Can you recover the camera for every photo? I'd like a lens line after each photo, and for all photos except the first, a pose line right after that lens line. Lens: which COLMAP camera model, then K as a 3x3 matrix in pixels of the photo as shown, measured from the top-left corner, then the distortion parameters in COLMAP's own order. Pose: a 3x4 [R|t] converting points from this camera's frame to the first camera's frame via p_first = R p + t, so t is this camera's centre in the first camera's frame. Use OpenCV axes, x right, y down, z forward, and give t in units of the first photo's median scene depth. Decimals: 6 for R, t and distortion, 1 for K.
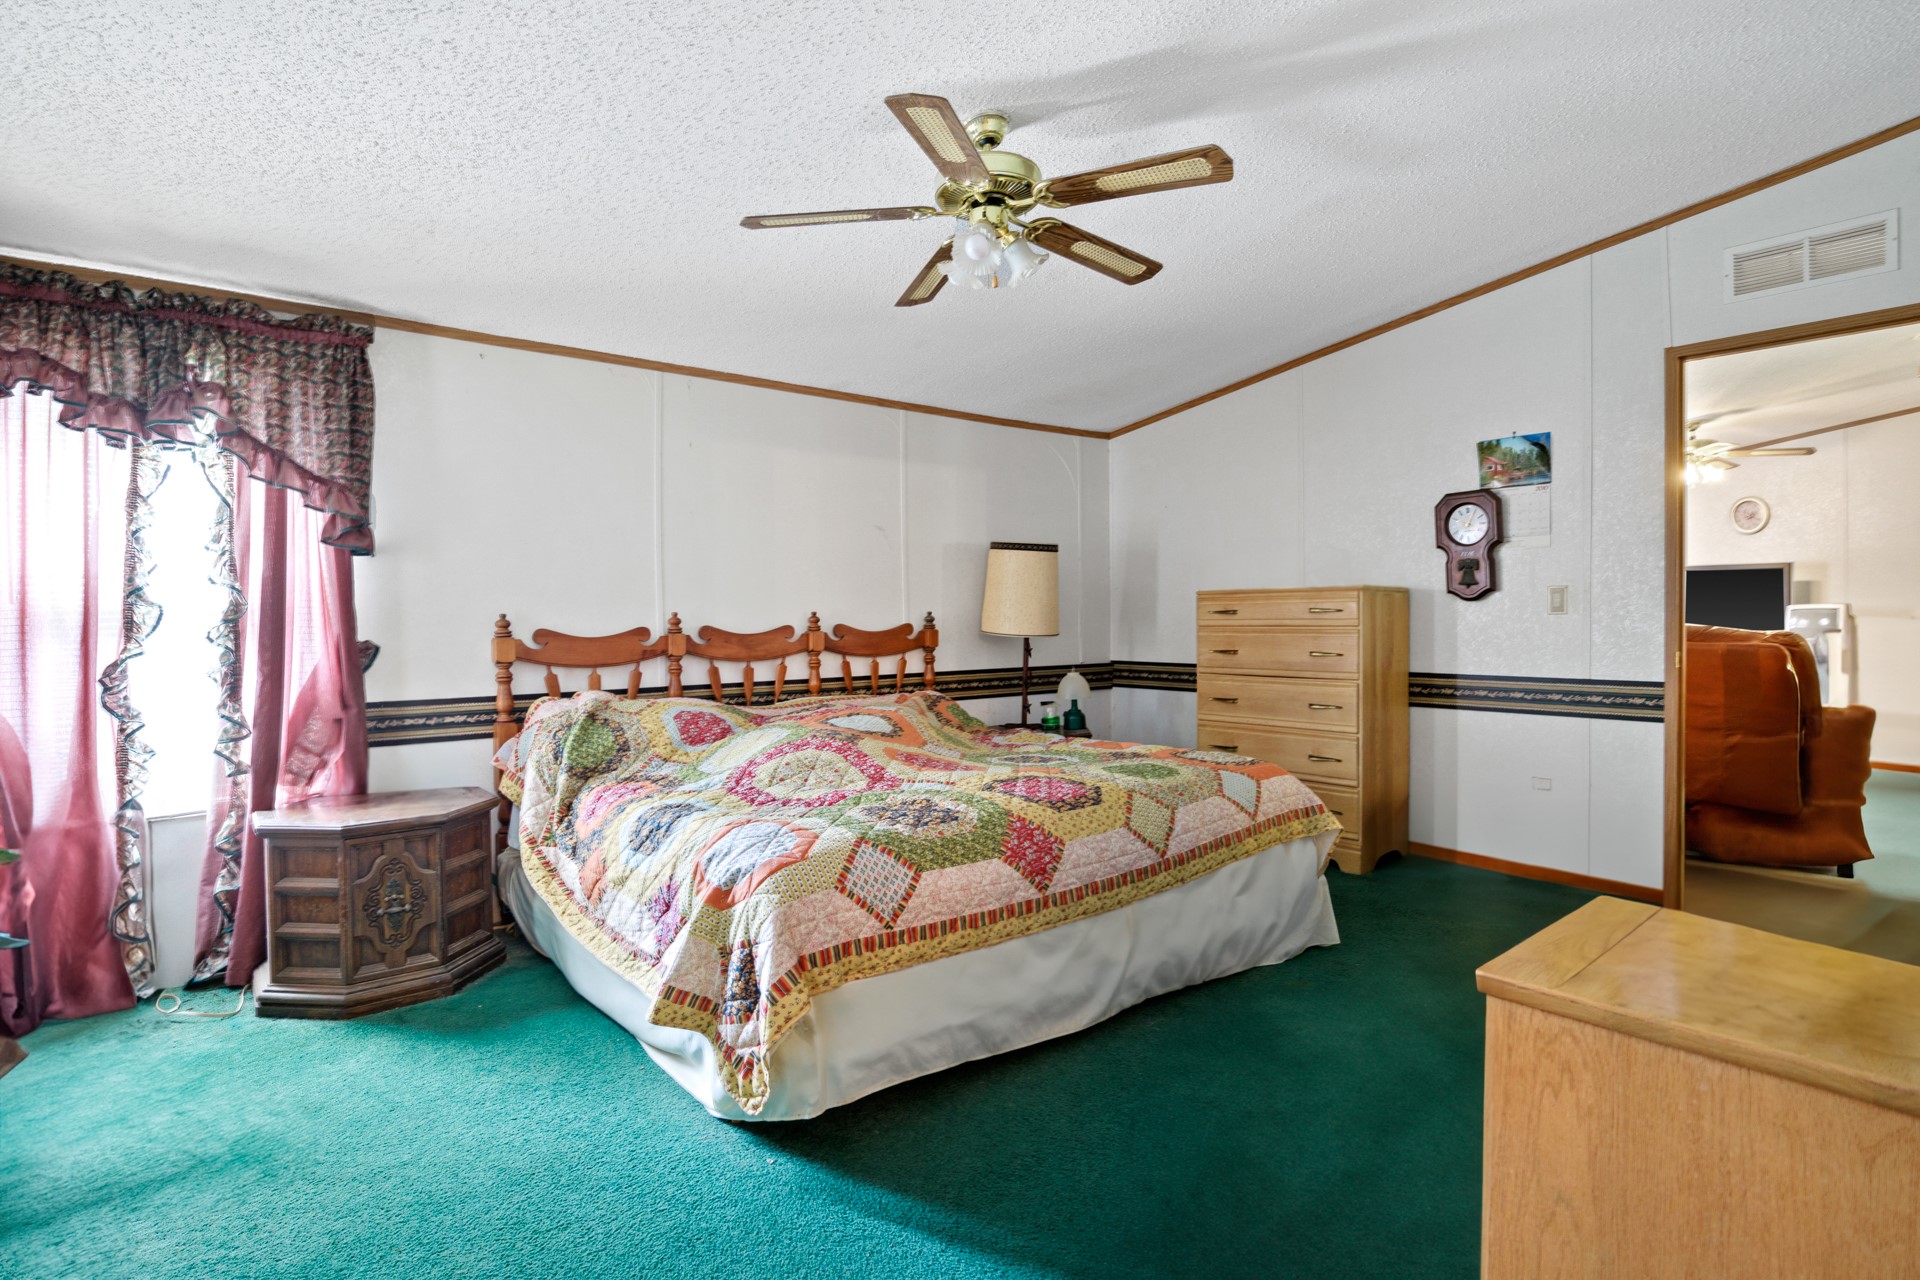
lens RADIAL K [[964.5, 0, 960.0], [0, 964.5, 640.0], [0, 0, 1]] dist [-0.003742, 0.000485]
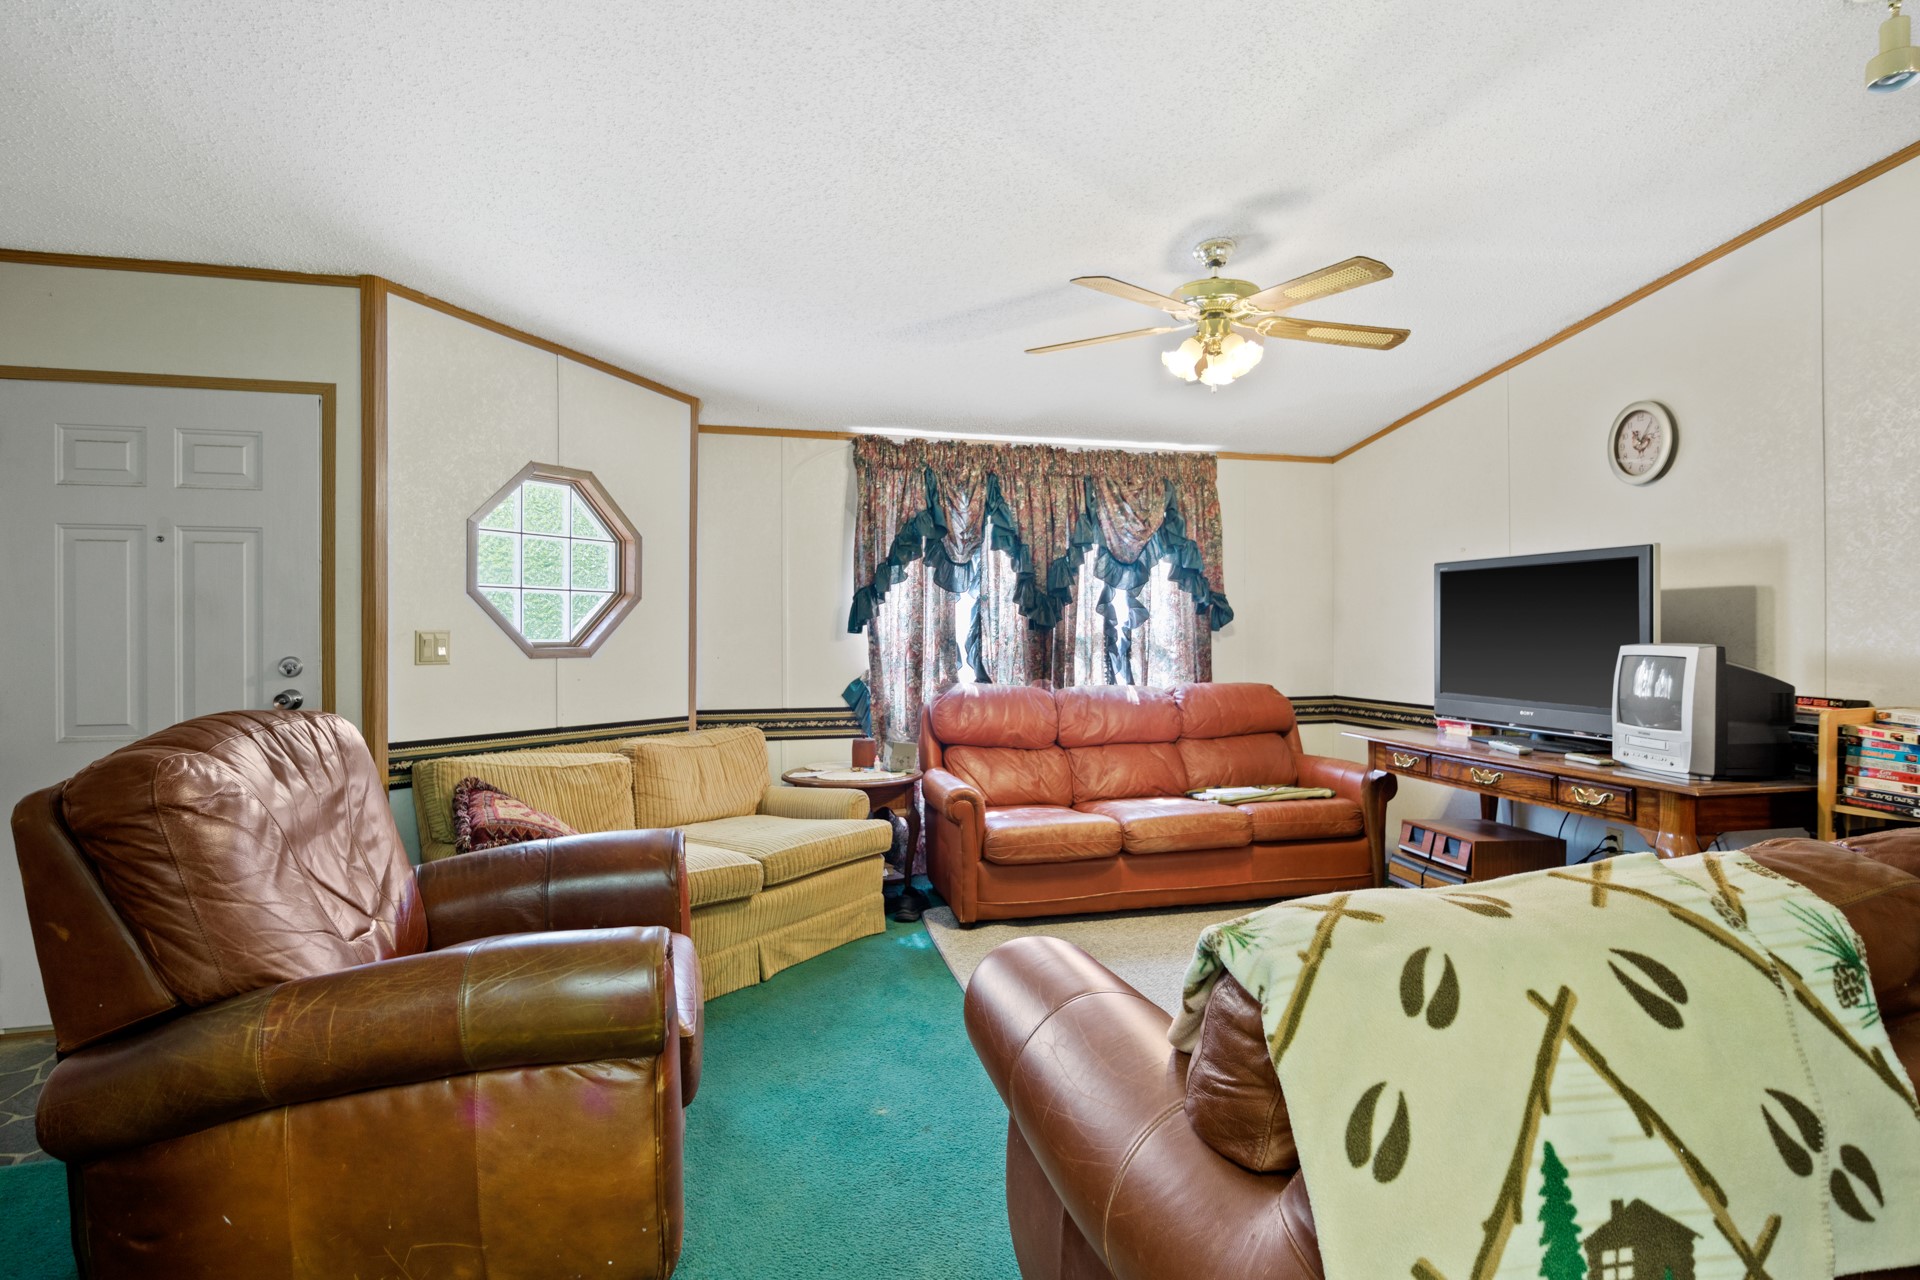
lens RADIAL K [[964.5, 0, 960.0], [0, 964.5, 640.0], [0, 0, 1]] dist [-0.003742, 0.000485]
pose [[0.905354, 0.007440, -0.424593, 0.771530], [-0.013189, 0.999857, -0.010603, -0.029569], [0.424453, 0.015199, 0.905322, 0.485487]]
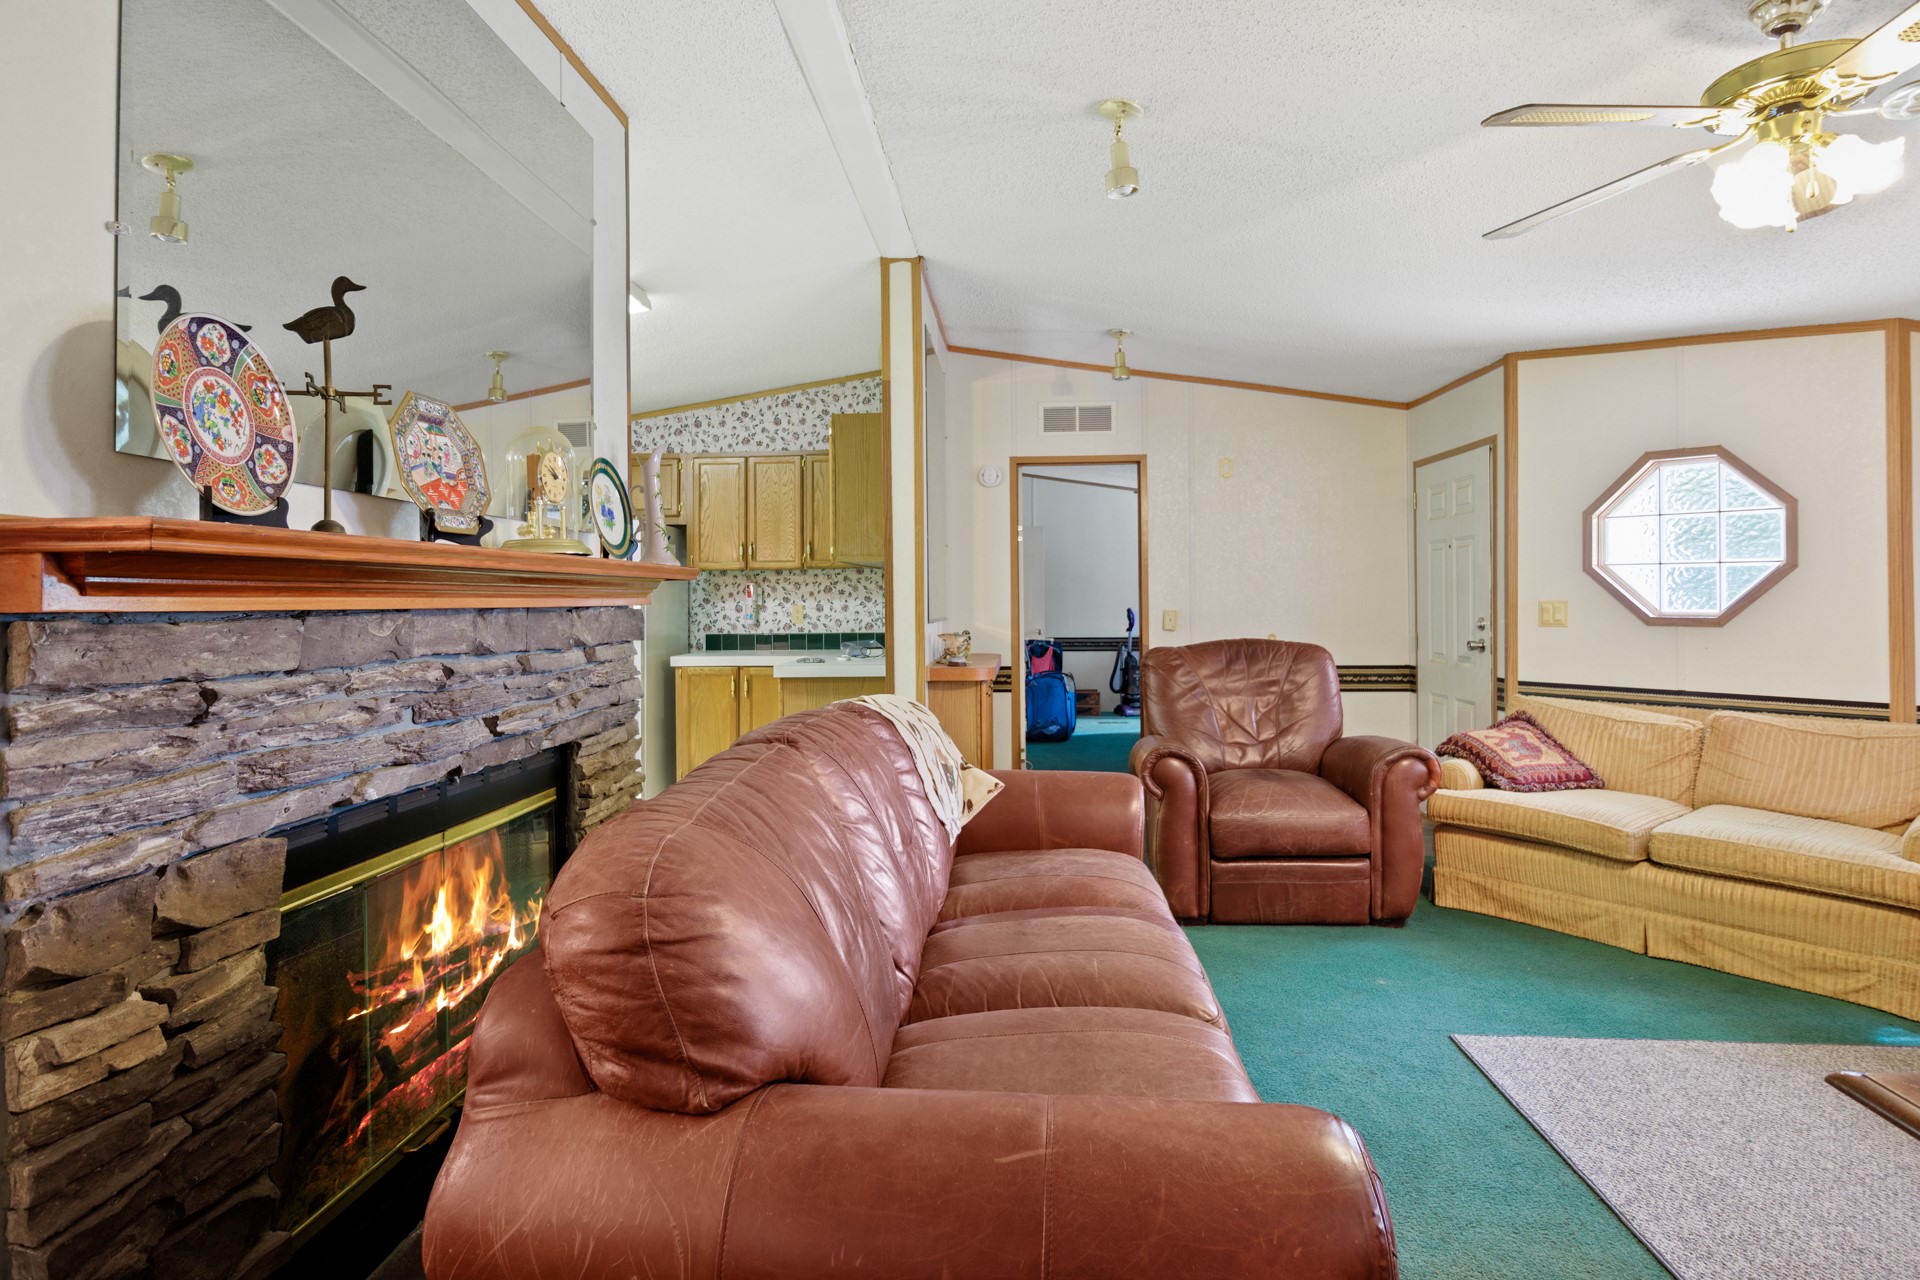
lens RADIAL K [[998.7, 0, 956.2], [0, 998.7, 604.4], [0, 0, 1]] dist [-0.005602, -0.000468]
pose [[-0.693626, 0.008561, -0.720284, 1.051282], [-0.010738, 0.999695, 0.022222, -0.042767], [0.720255, 0.023148, -0.693323, 0.945749]]
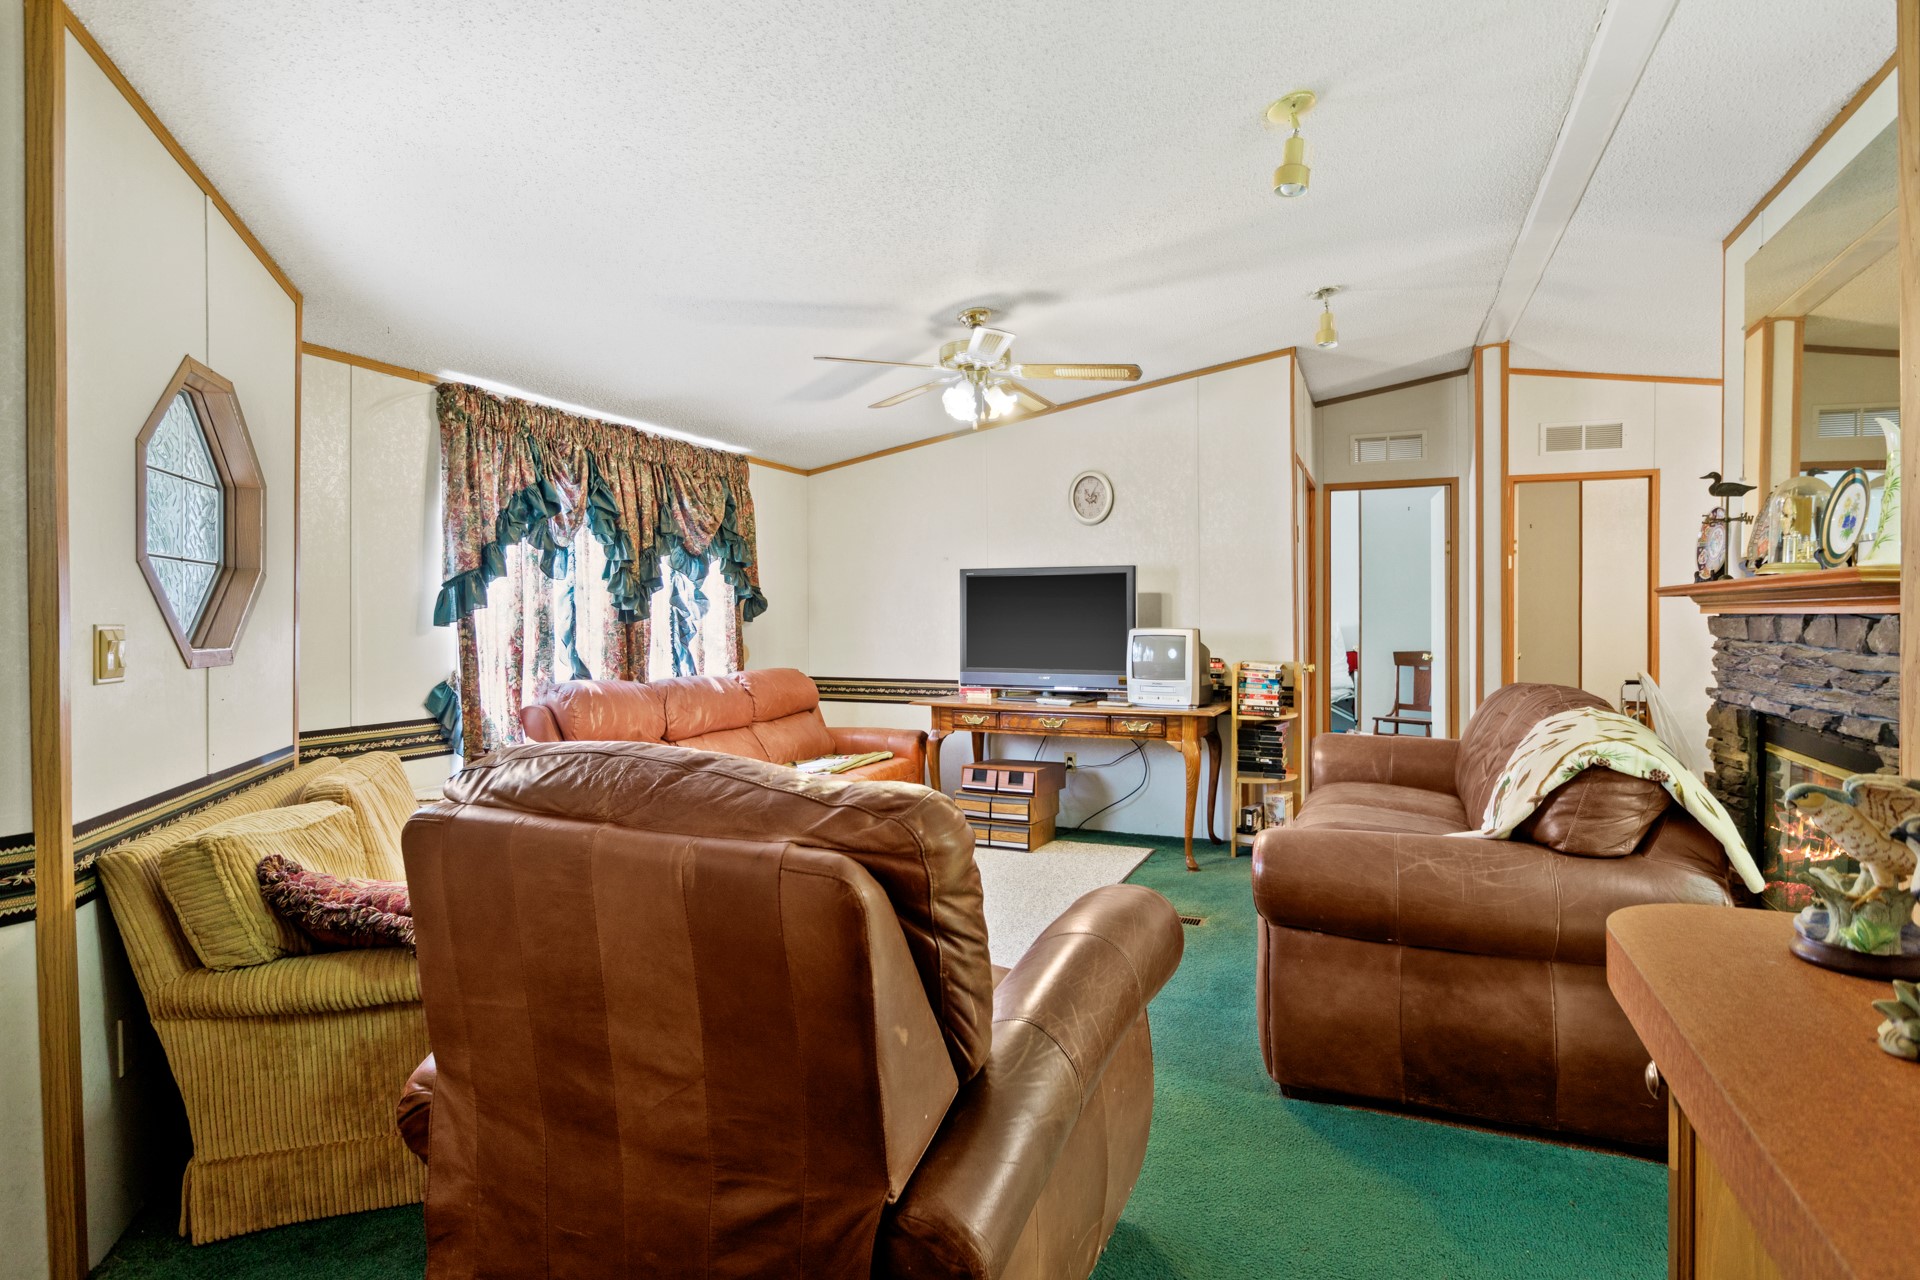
lens RADIAL K [[964.5, 0, 960.0], [0, 964.5, 640.0], [0, 0, 1]] dist [-0.003742, 0.000485]
pose [[0.893162, -0.009137, 0.449642, 0.449081], [0.010958, 0.999939, -0.001447, -0.028697], [-0.449601, 0.006220, 0.893208, 0.449328]]
